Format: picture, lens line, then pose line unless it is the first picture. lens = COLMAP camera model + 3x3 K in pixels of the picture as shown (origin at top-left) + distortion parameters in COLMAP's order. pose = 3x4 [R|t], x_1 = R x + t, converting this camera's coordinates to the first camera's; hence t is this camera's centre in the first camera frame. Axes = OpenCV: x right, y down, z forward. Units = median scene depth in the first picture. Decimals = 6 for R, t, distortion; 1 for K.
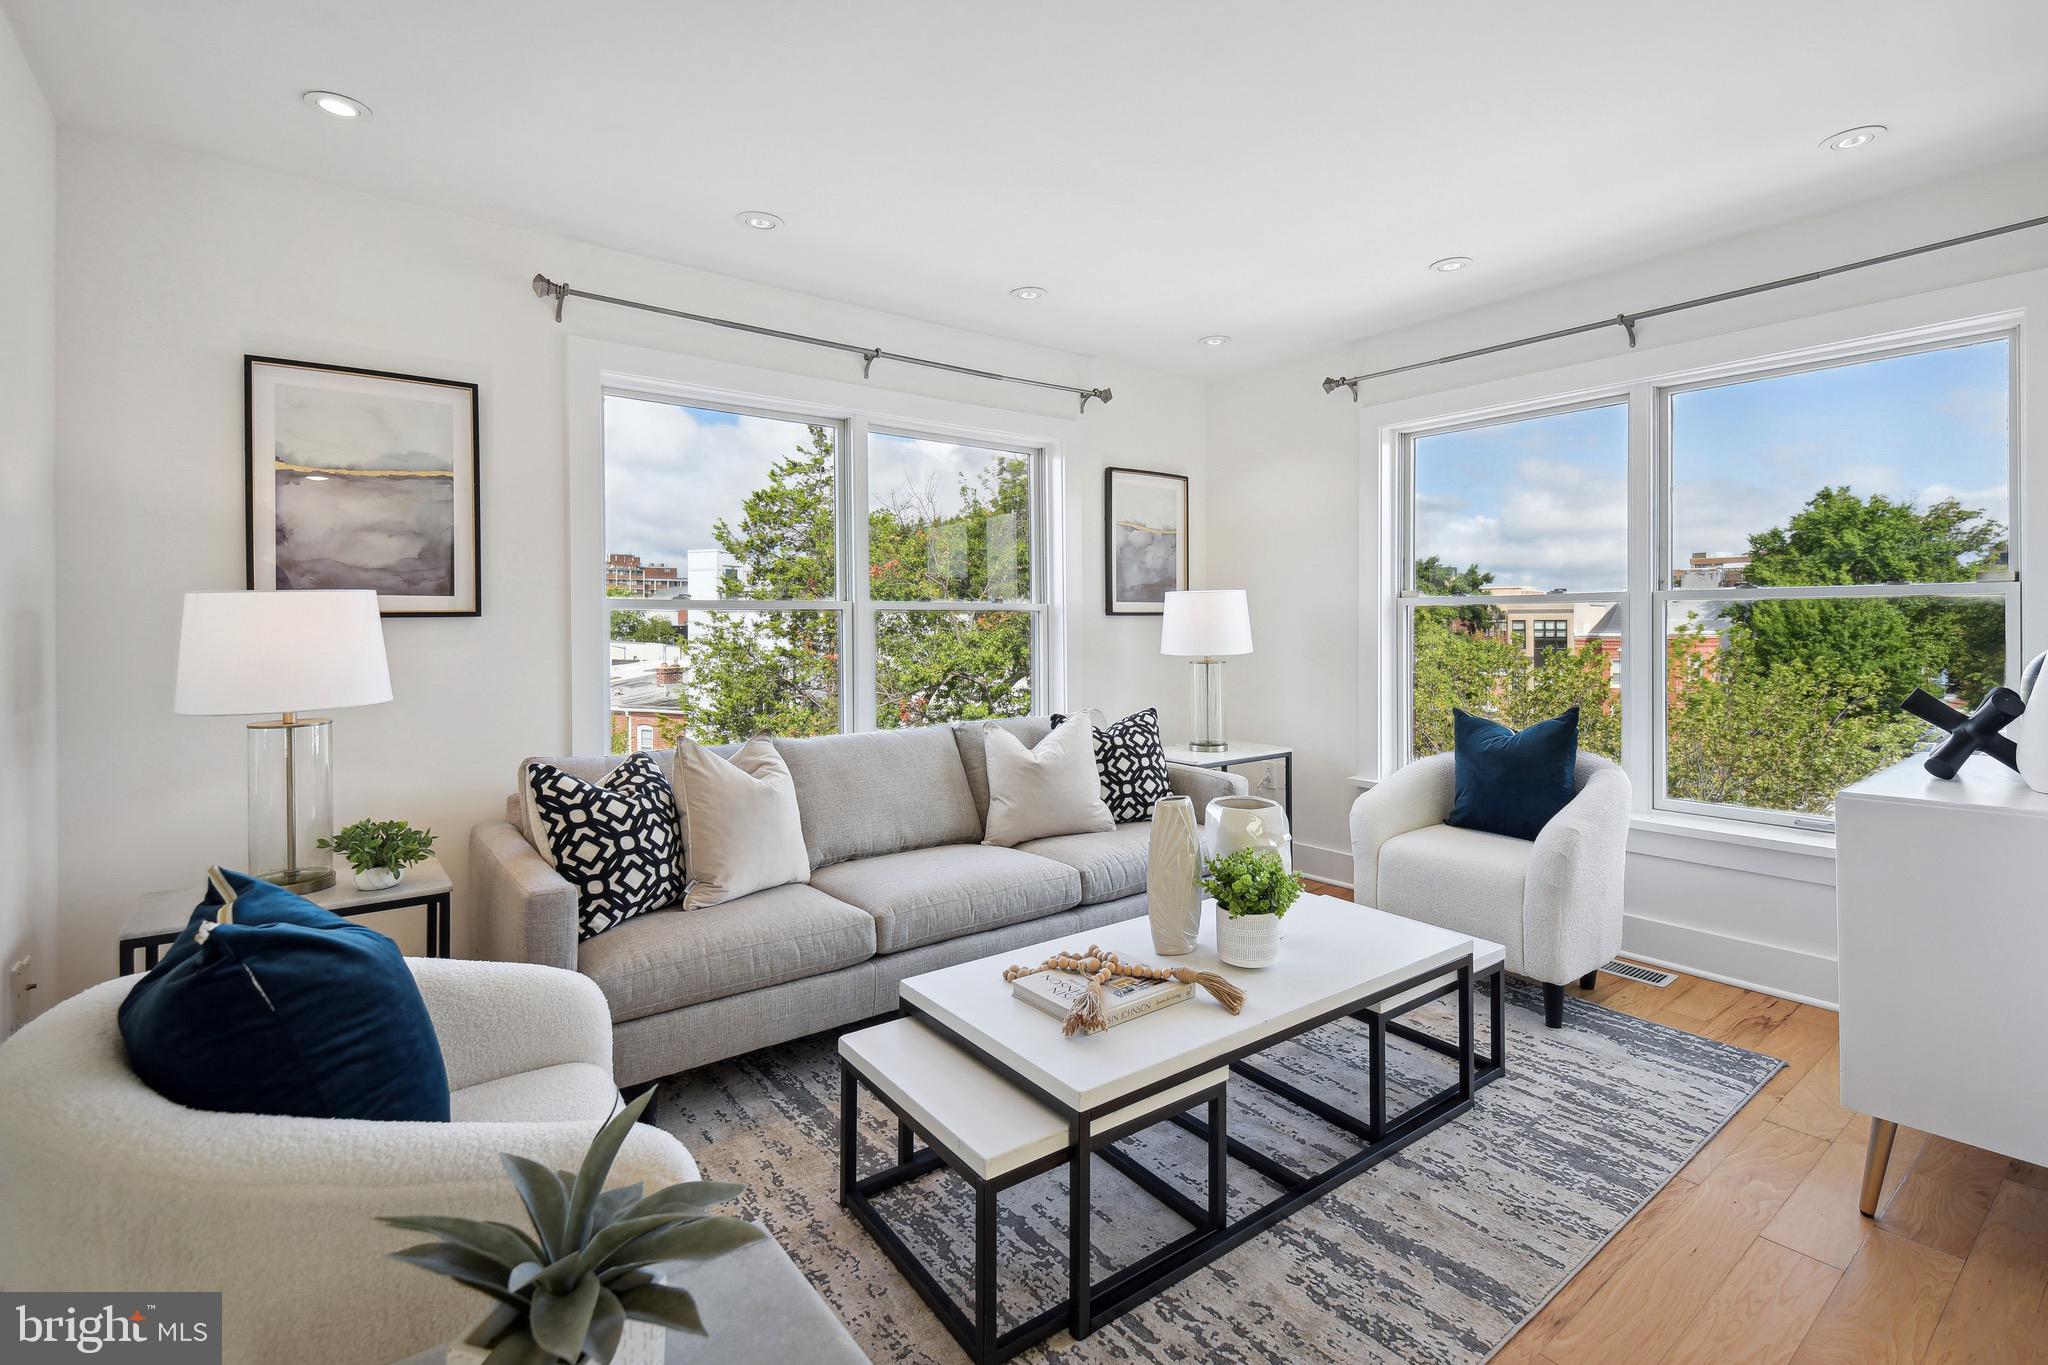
lens RADIAL K [[955.7, 0, 1035.0], [0, 955.7, 629.8], [0, 0, 1]] dist [0.013970, -0.000991]
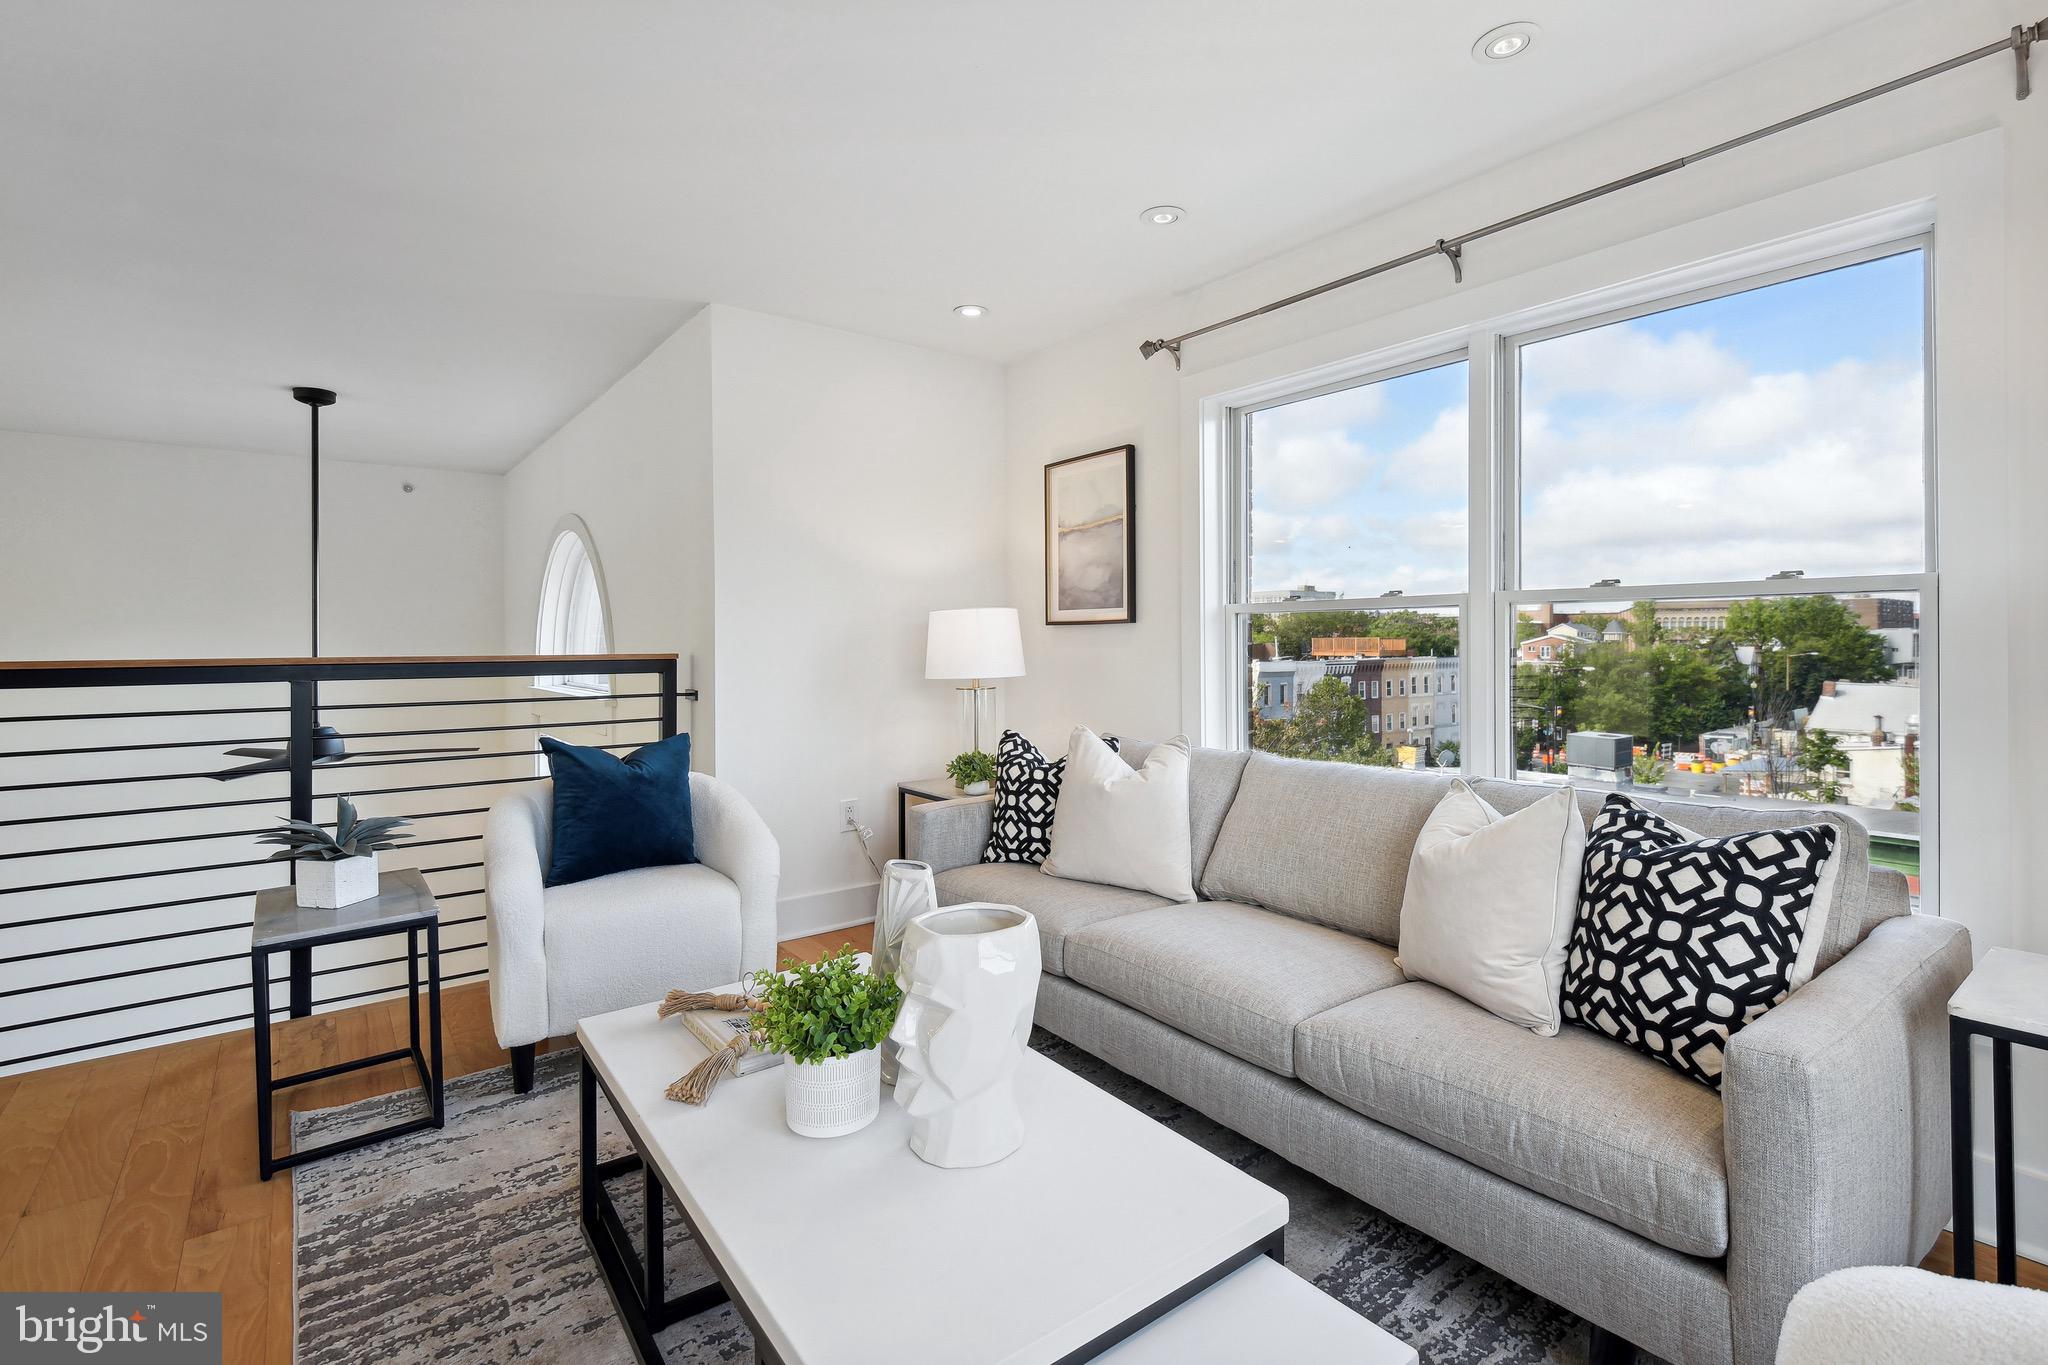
lens RADIAL K [[919.3, 0, 1064.3], [0, 919.3, 663.9], [0, 0, 1]] dist [0.026385, -0.000632]
pose [[0.003285, 0.040143, -0.999189, 0.749399], [-0.004562, 0.999184, 0.040128, -0.009431], [0.999984, 0.004427, 0.003466, 1.002816]]
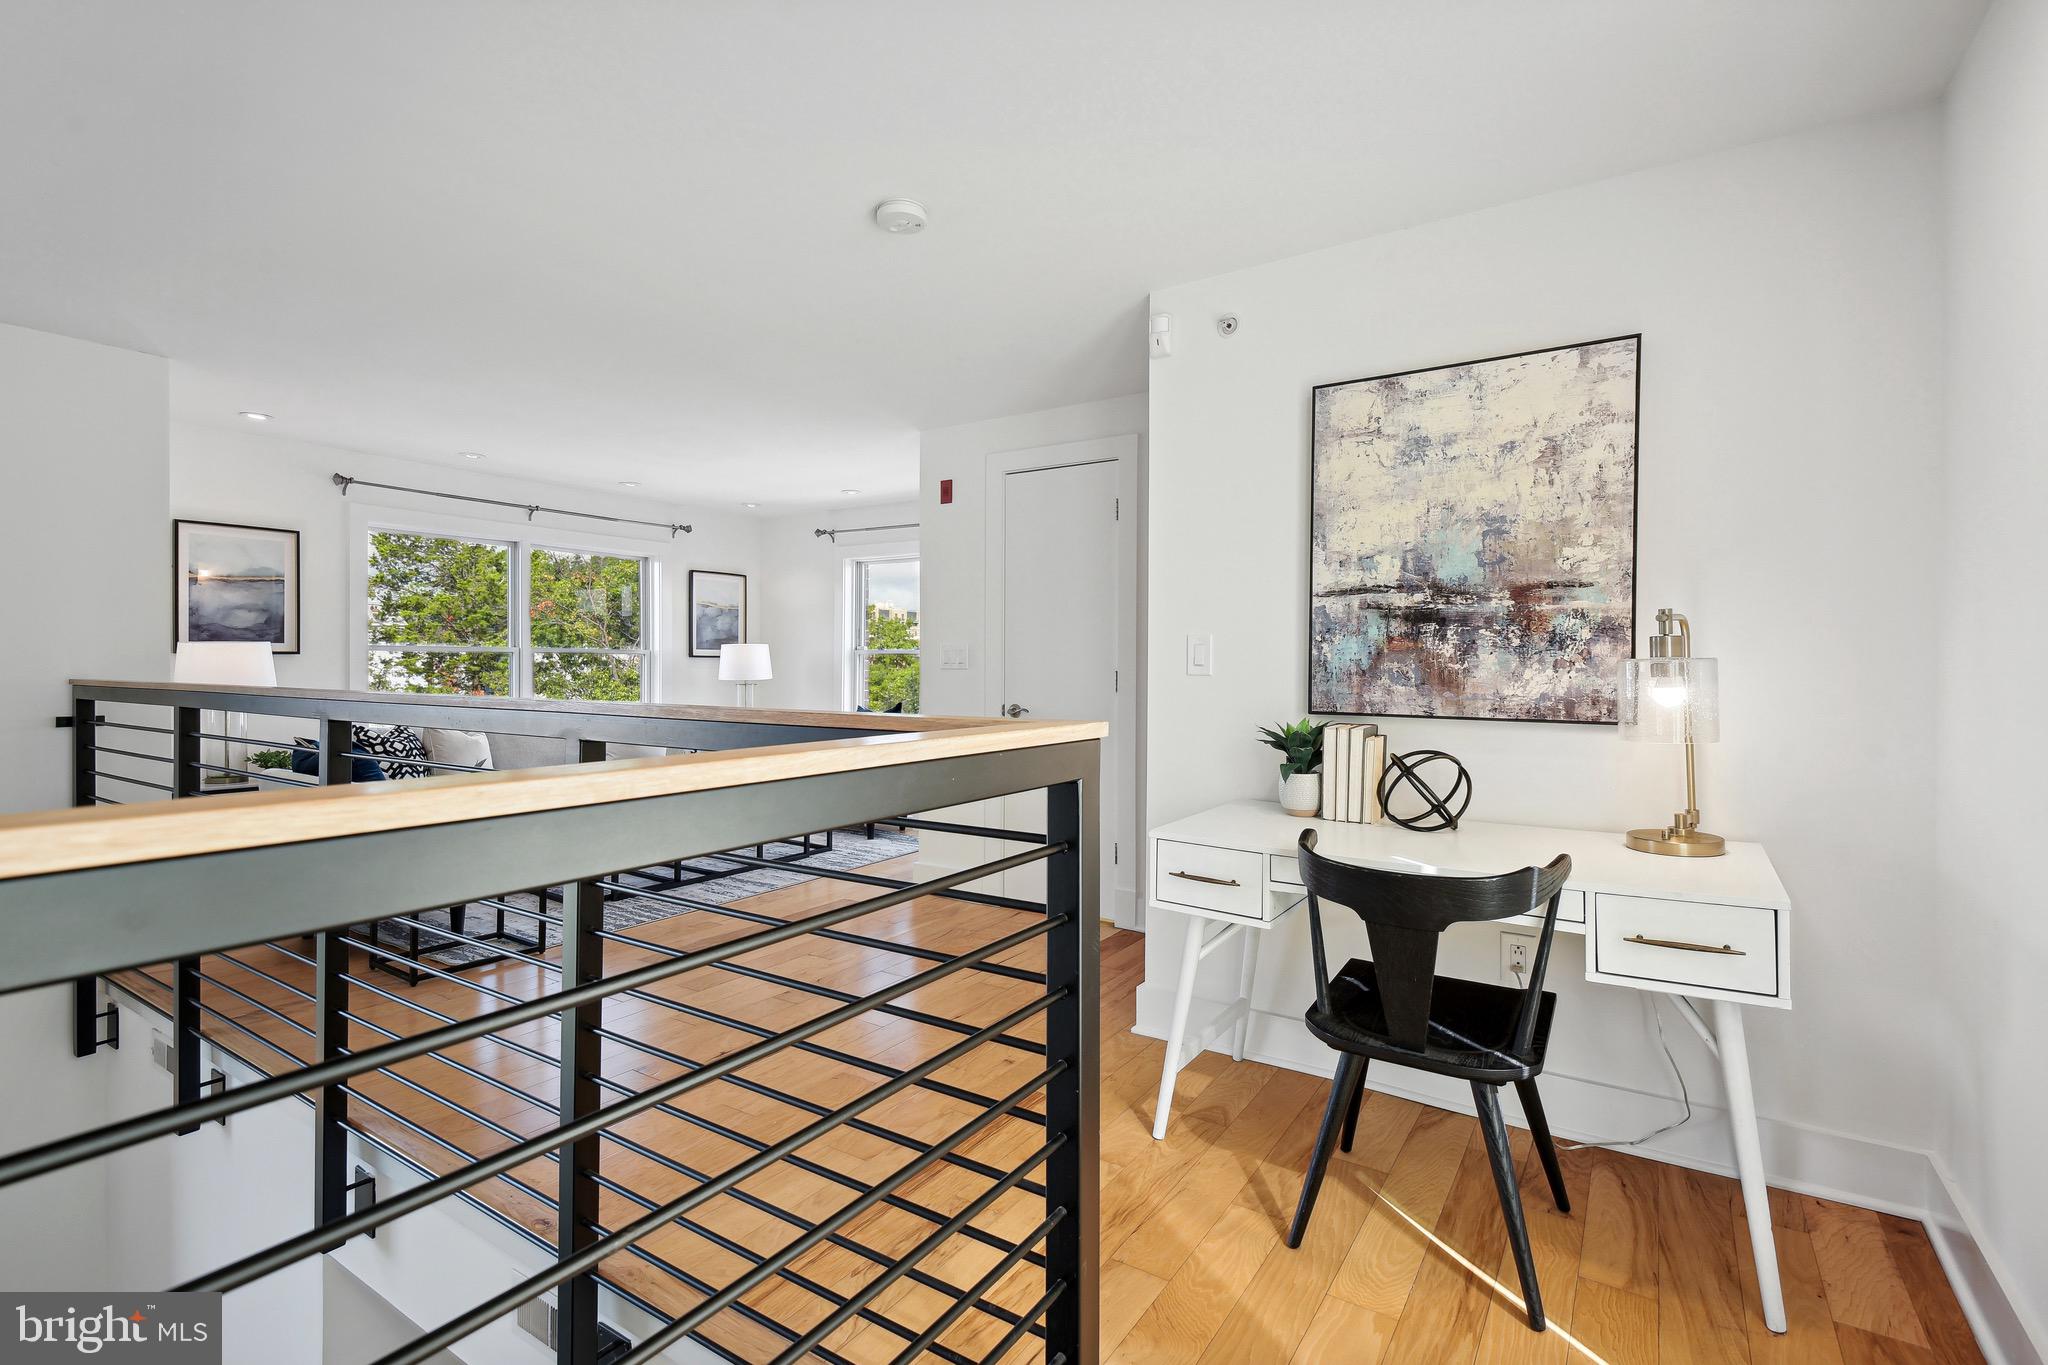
lens RADIAL K [[948.2, 0, 1073.8], [0, 948.2, 668.1], [0, 0, 1]] dist [0.021143, -0.025432]
pose [[0.935919, 0.008322, 0.352118, 0.208728], [-0.006892, 0.999962, -0.005315, 0.014072], [-0.352149, 0.002547, 0.935941, -1.421294]]
